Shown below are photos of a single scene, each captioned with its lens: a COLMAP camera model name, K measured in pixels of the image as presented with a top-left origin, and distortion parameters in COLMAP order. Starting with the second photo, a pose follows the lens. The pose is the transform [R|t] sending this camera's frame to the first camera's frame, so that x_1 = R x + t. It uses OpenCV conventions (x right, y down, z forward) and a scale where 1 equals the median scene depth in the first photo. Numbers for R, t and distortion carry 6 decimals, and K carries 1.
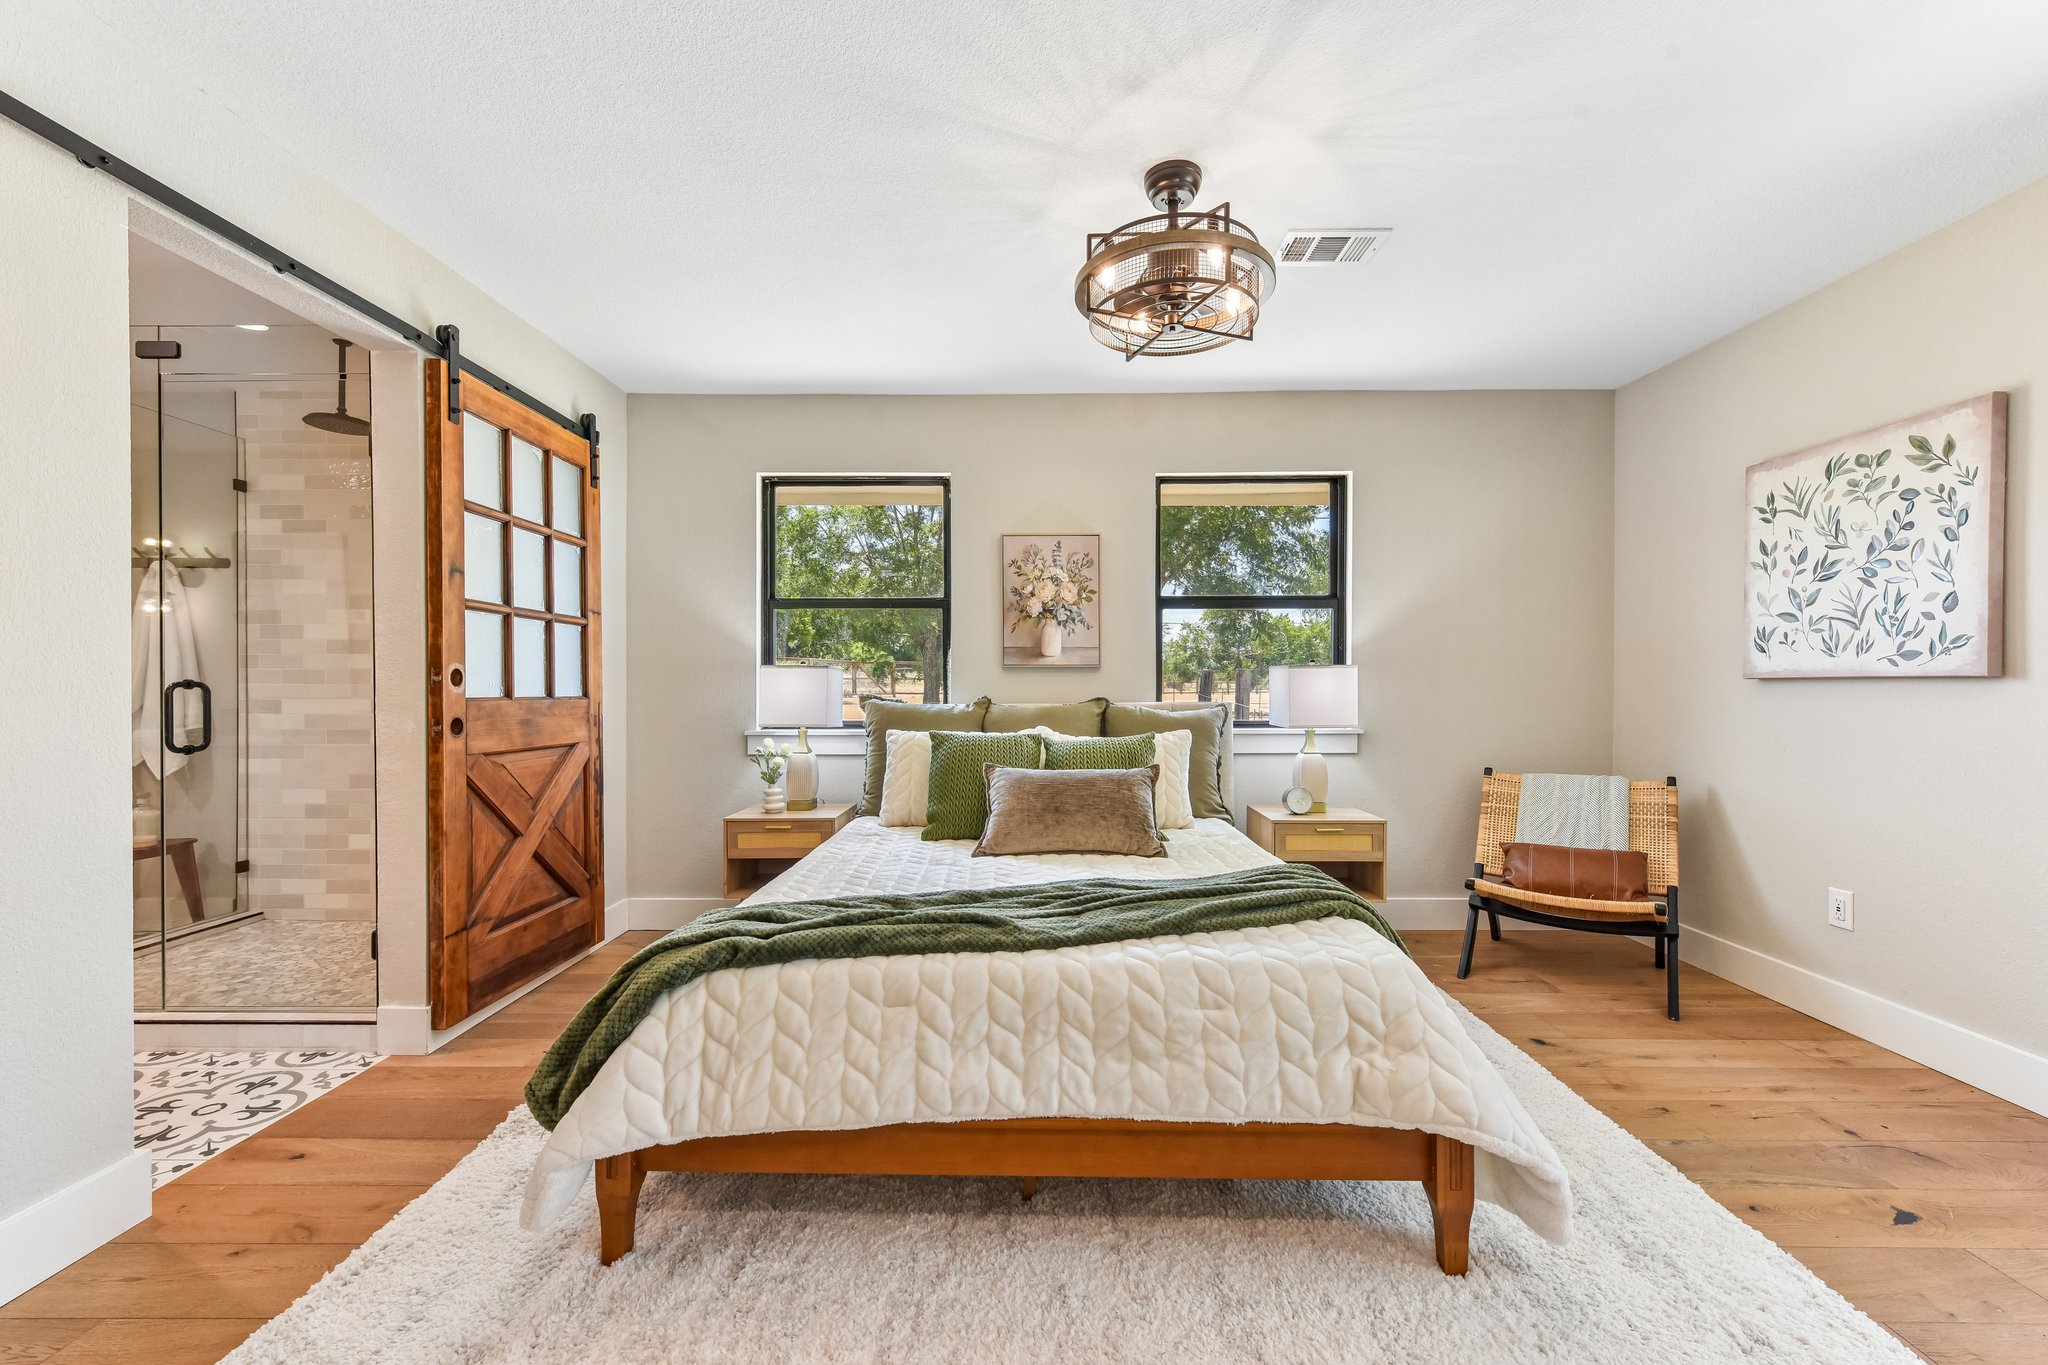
lens RADIAL K [[819.8, 0, 1030.7], [0, 819.8, 688.0], [0, 0, 1]] dist [0.002600, -0.001260]
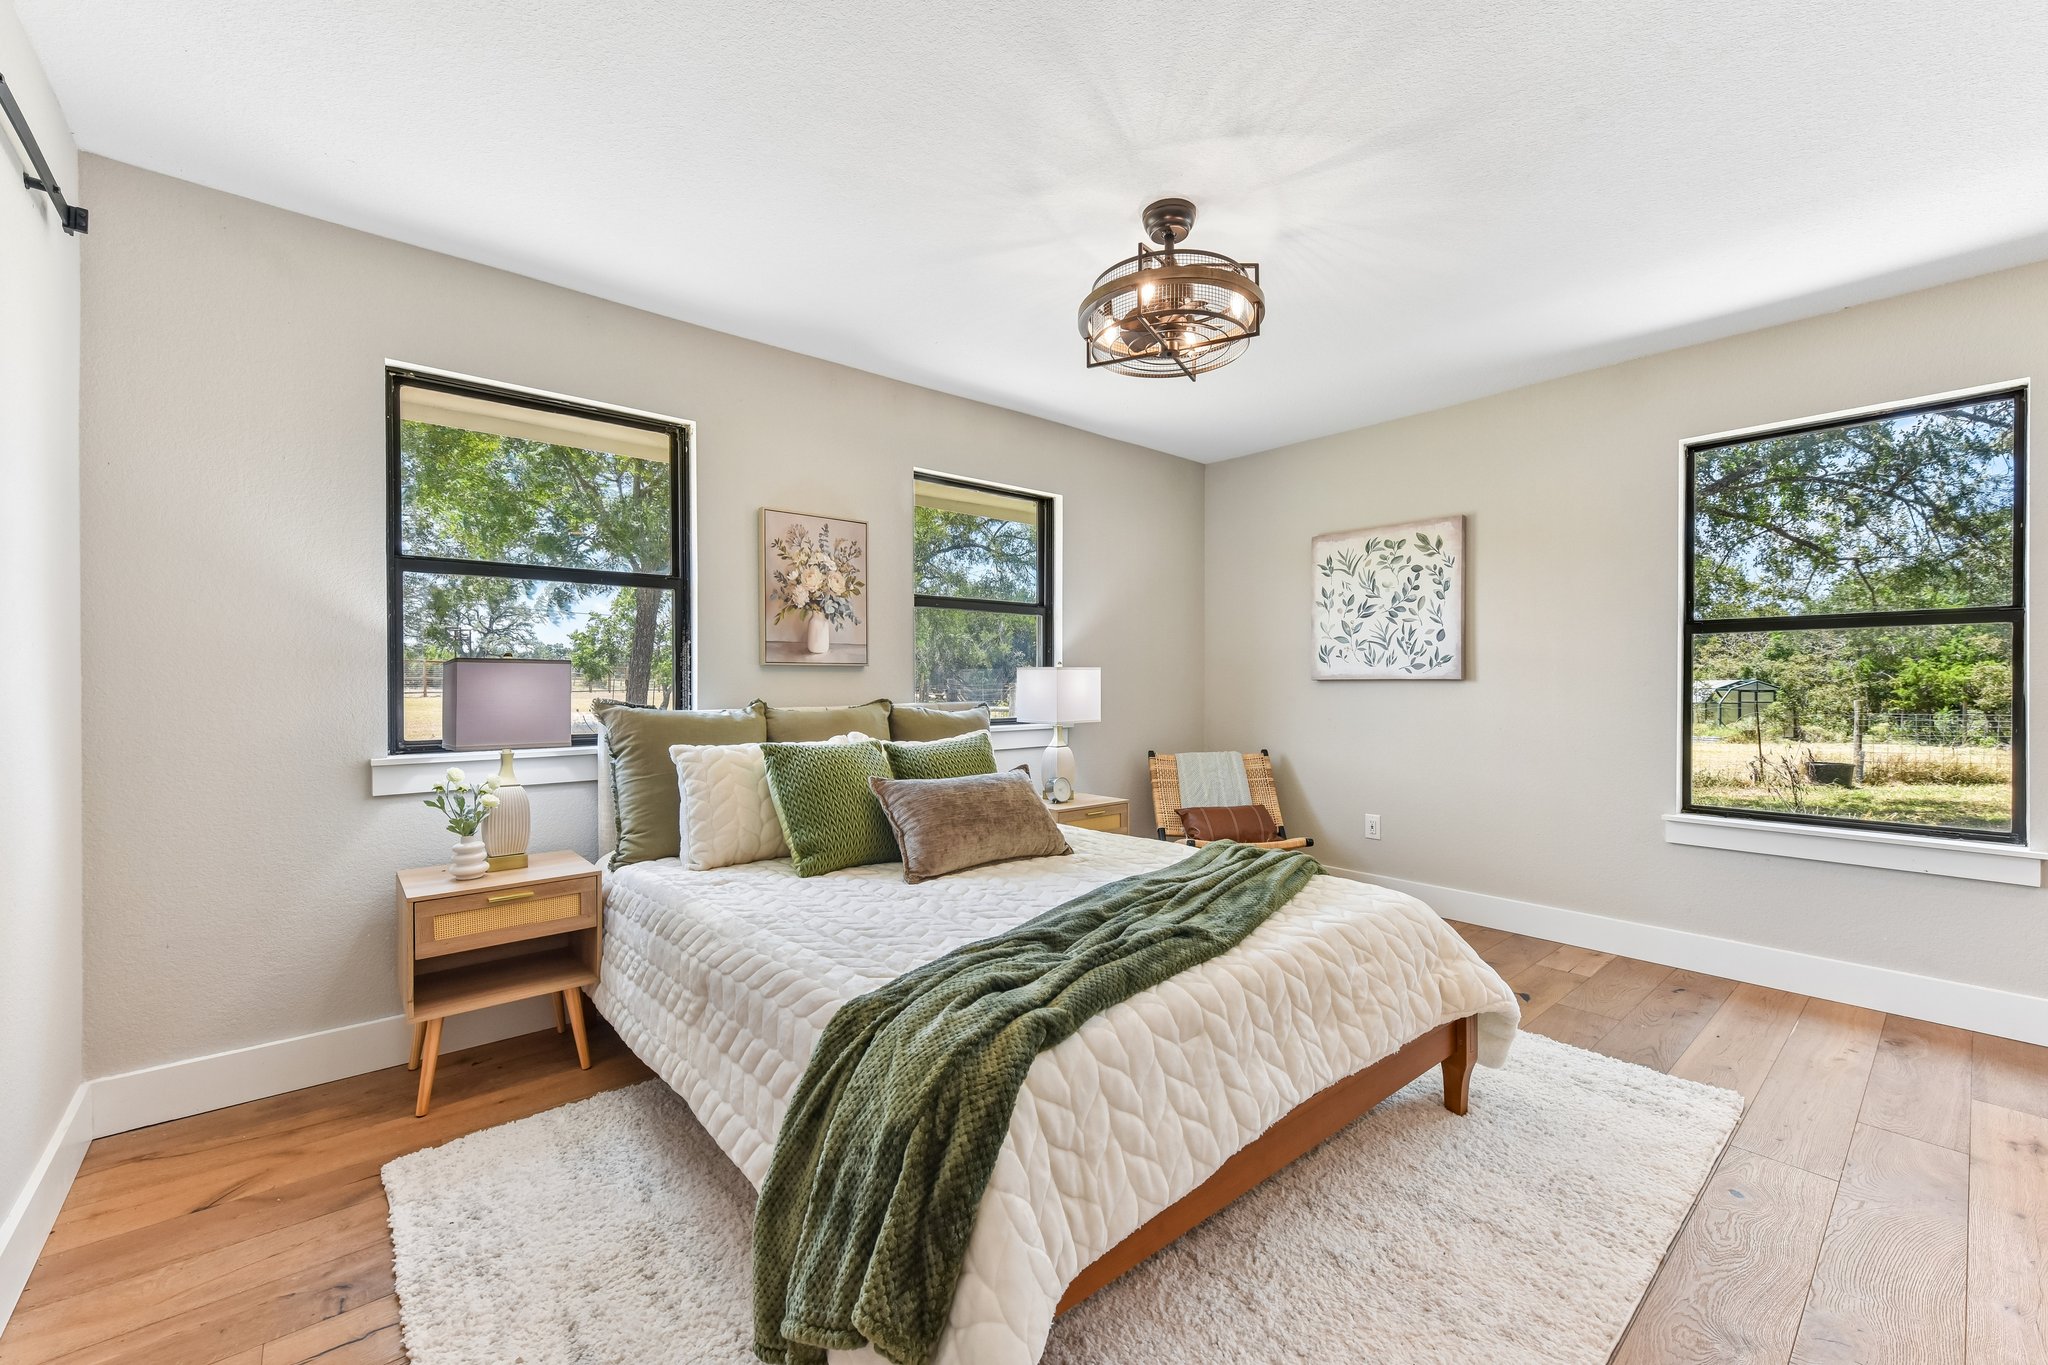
lens RADIAL K [[819.8, 0, 1029.0], [0, 819.8, 683.2], [0, 0, 1]] dist [0.002600, -0.001260]
pose [[0.750422, -0.001770, 0.660957, -0.496450], [0.003053, 0.999995, -0.000789, -0.006177], [-0.660952, 0.002610, 0.750423, 0.234249]]
